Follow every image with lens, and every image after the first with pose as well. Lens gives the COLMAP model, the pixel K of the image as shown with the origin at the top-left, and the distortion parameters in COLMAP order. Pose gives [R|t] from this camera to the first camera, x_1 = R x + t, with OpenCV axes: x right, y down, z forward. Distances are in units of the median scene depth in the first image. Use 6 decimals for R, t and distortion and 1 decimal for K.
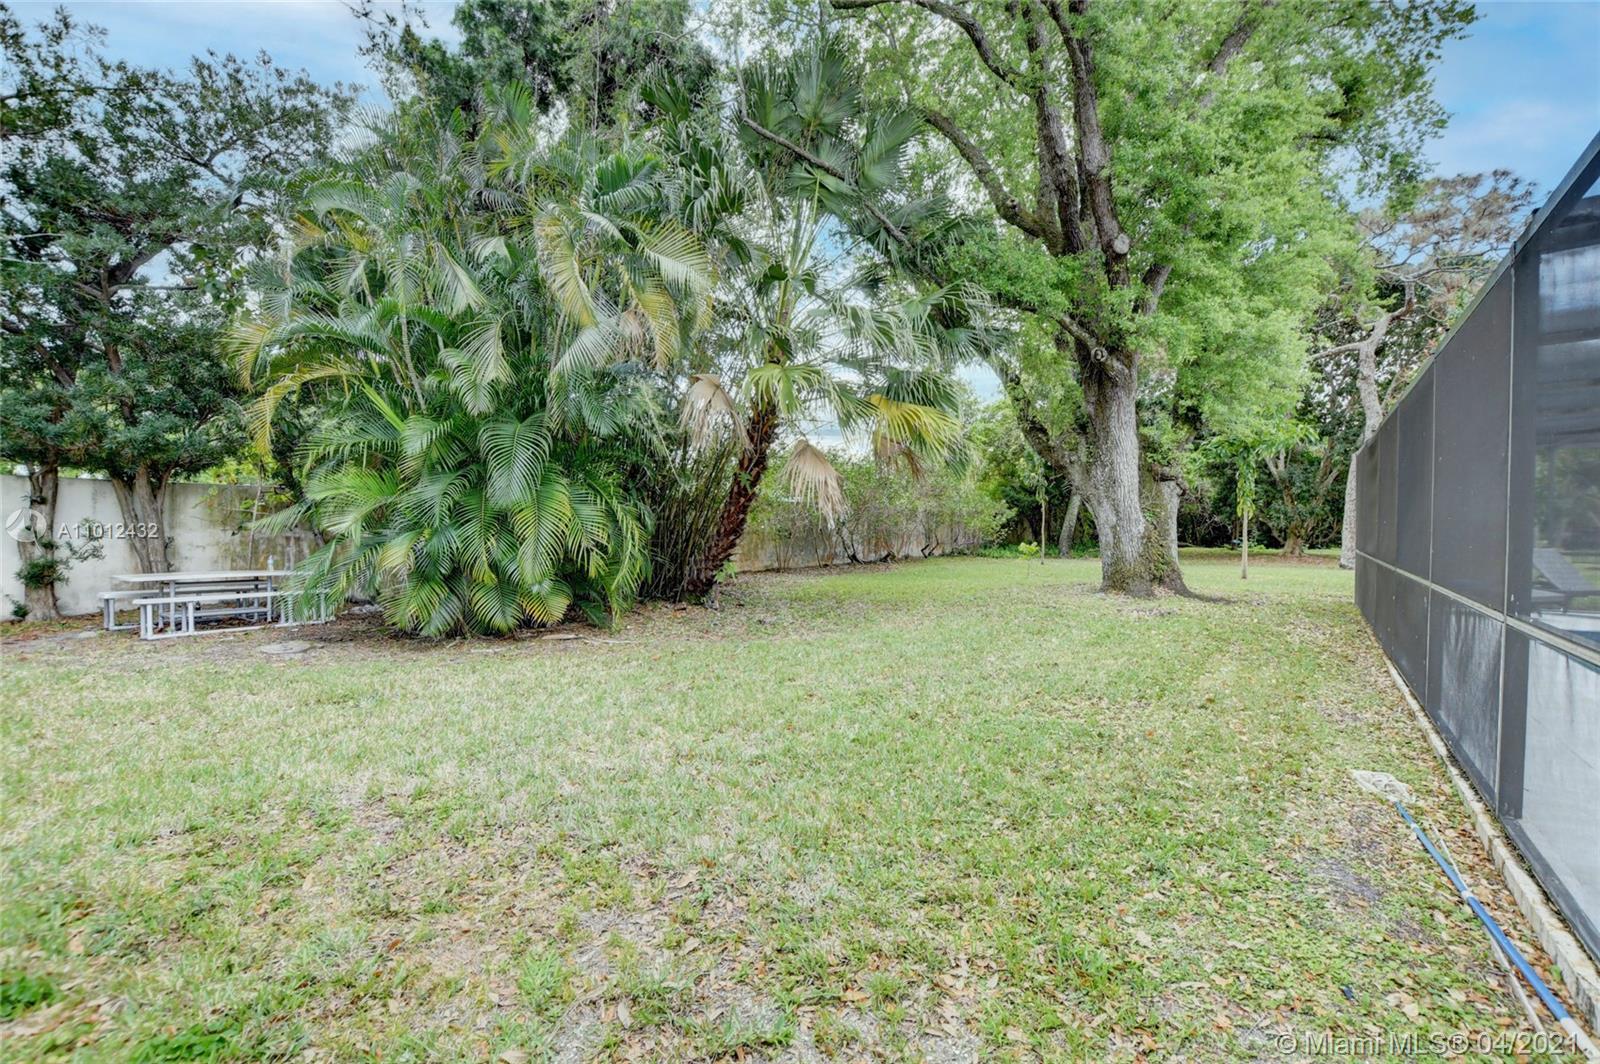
lens RADIAL K [[703.4, 0, 799.1], [0, 703.4, 527.9], [0, 0, 1]] dist [-0.030659, 0.002540]
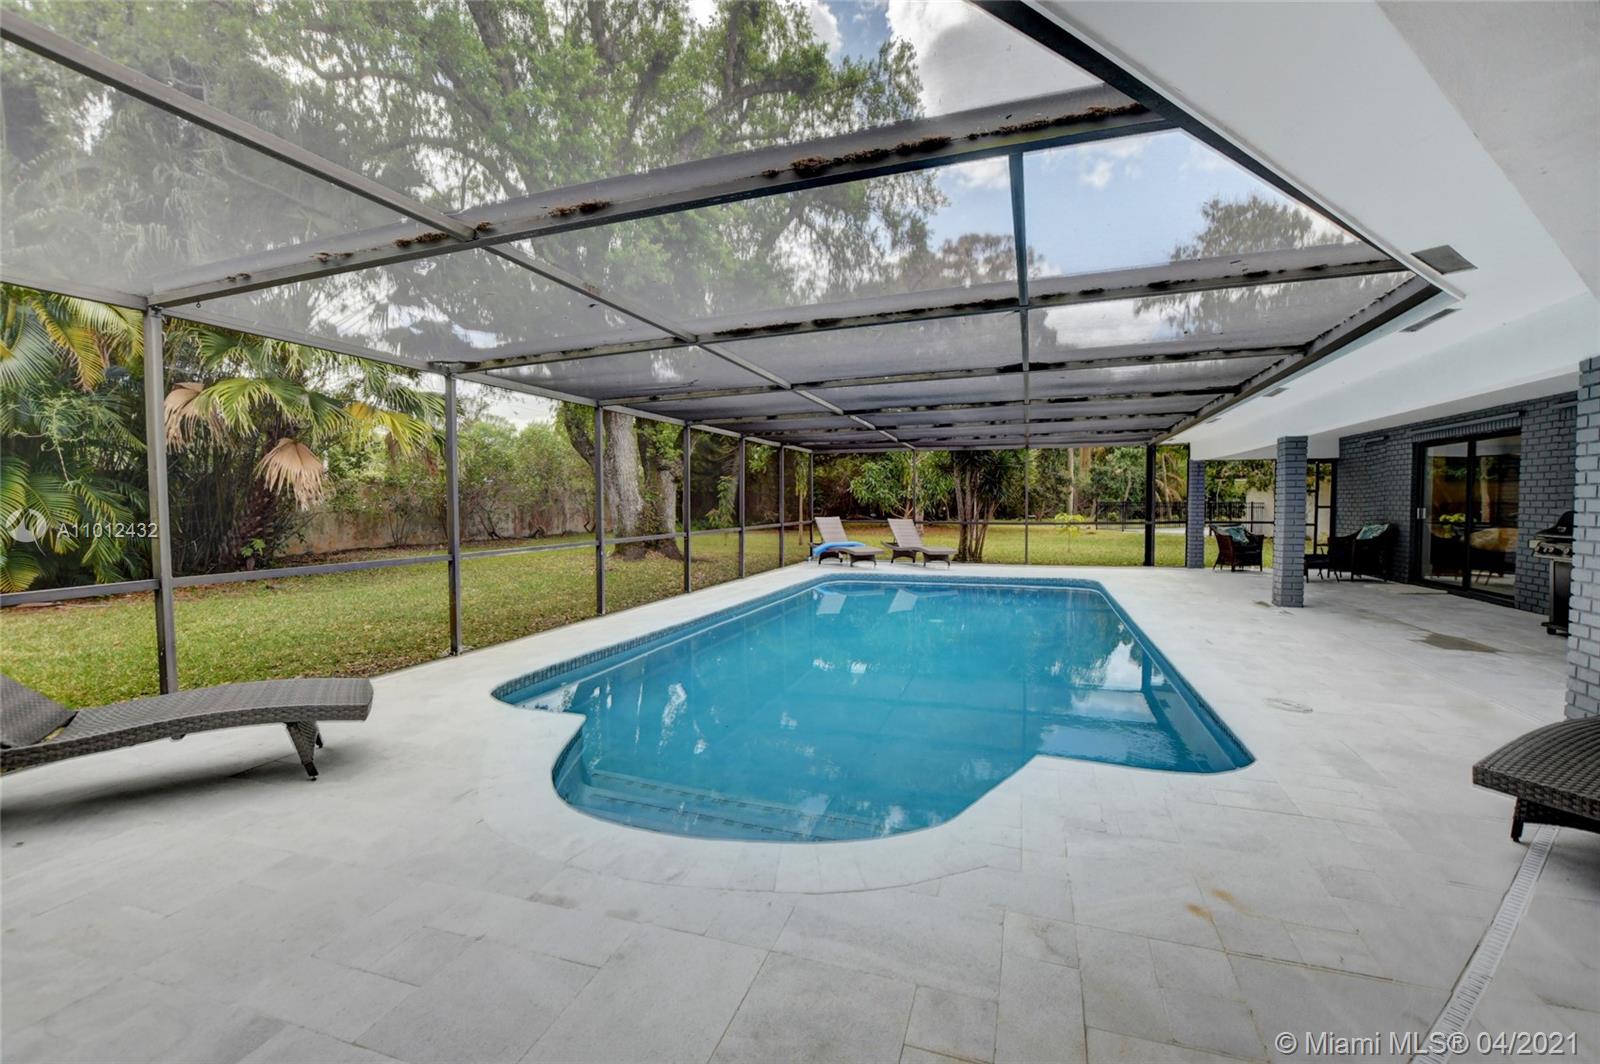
lens RADIAL K [[703.4, 0, 797.7], [0, 703.4, 530.7], [0, 0, 1]] dist [-0.030659, 0.002540]
pose [[0.951567, -0.016898, 0.306976, 0.361930], [0.005160, 0.999226, 0.039009, -0.004423], [-0.307398, -0.035535, 0.950917, -0.328370]]
